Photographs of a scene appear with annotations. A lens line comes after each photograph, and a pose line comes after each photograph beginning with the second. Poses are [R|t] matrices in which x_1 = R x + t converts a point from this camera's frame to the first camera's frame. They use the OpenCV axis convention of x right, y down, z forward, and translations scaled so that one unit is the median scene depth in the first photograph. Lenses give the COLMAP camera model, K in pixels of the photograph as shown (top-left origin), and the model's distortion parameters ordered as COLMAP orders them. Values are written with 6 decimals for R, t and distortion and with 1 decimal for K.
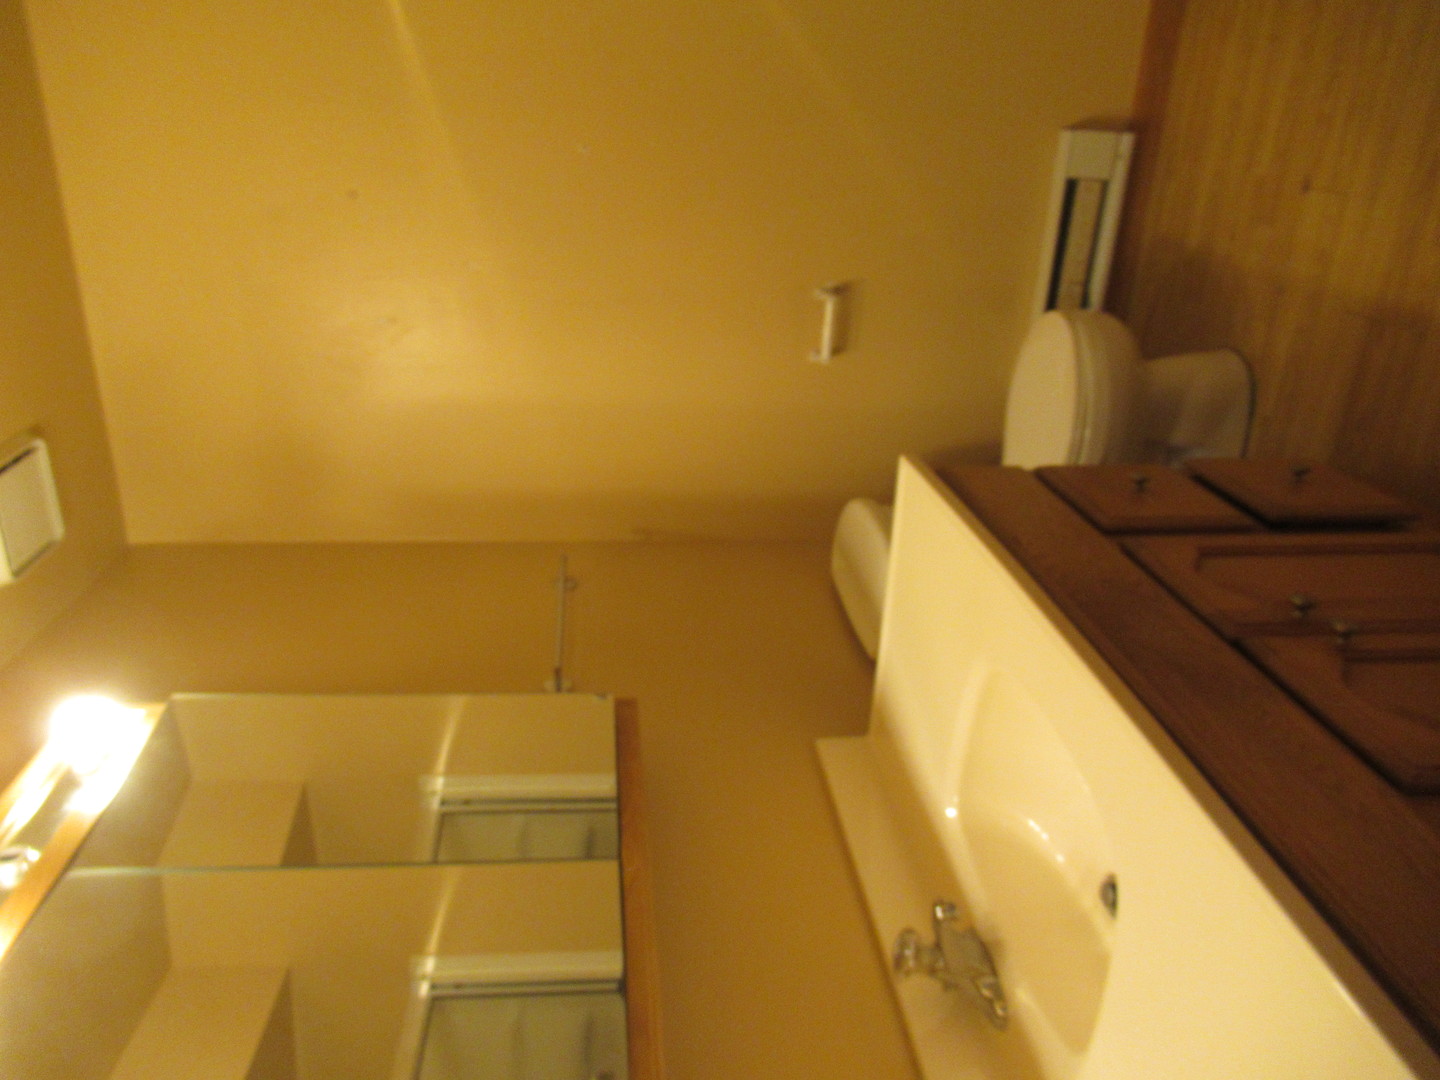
lens RADIAL K [[1083.2, 0, 716.8], [0, 1083.2, 543.0], [0, 0, 1]] dist [-0.002877, 0.005096]
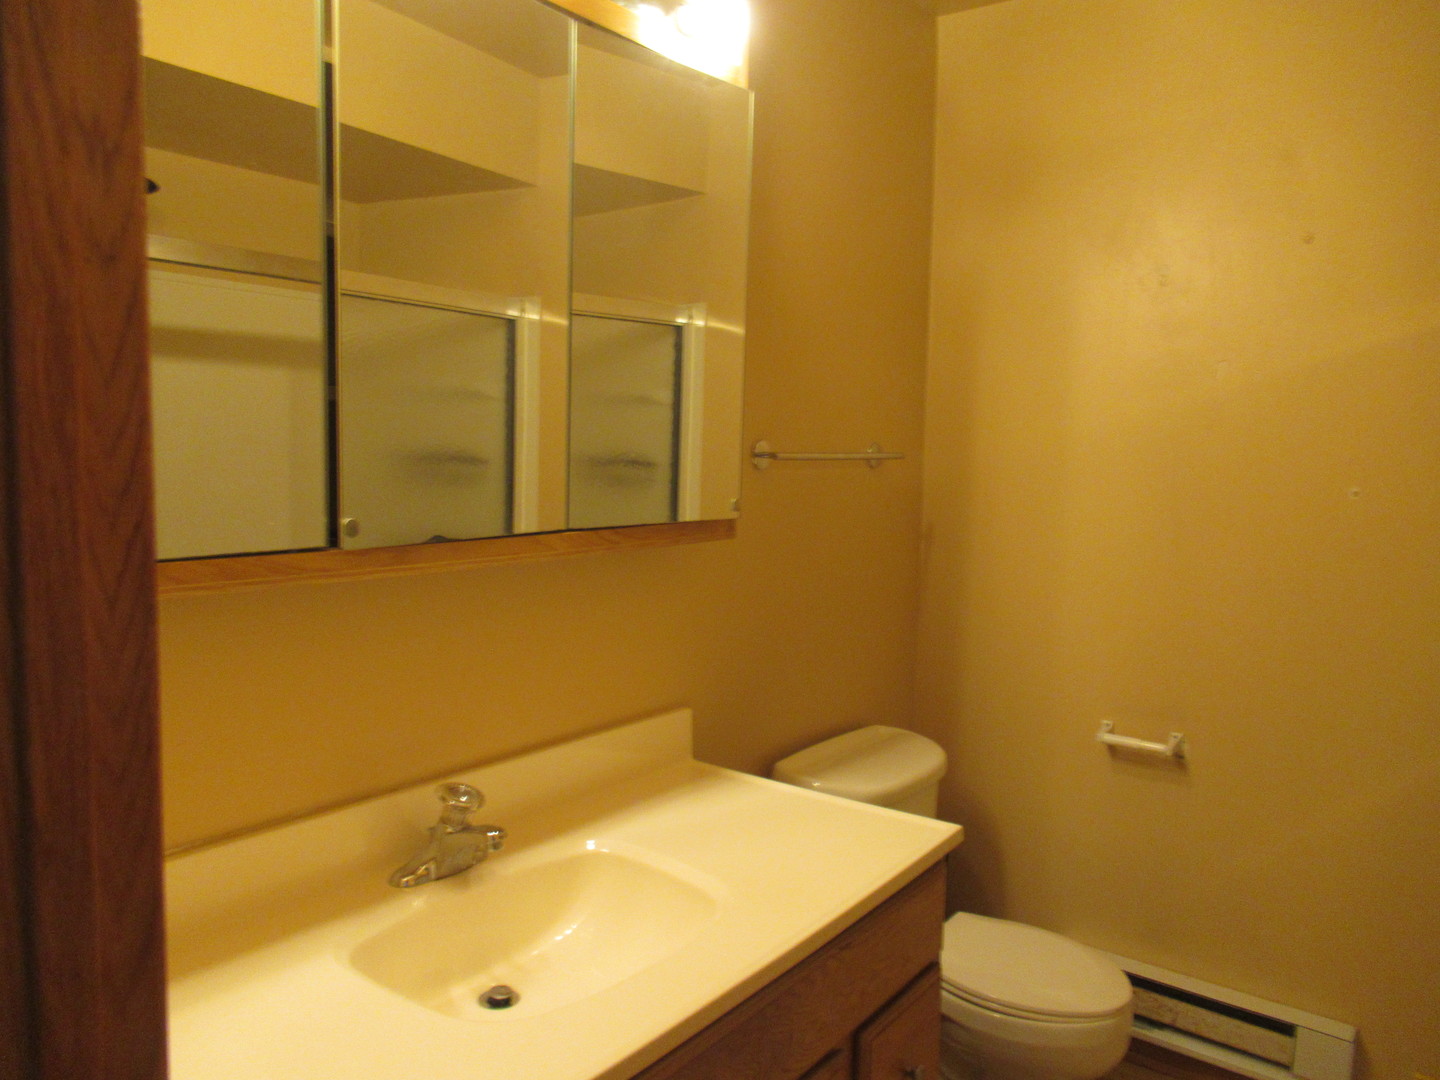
lens RADIAL K [[1083.2, 0, 725.3], [0, 1083.2, 544.5], [0, 0, 1]] dist [-0.002877, 0.005096]
pose [[-0.051061, 0.998683, -0.005033, -0.075542], [-0.971259, -0.048485, 0.233034, -0.102511], [0.232483, 0.016787, 0.972455, 0.005936]]
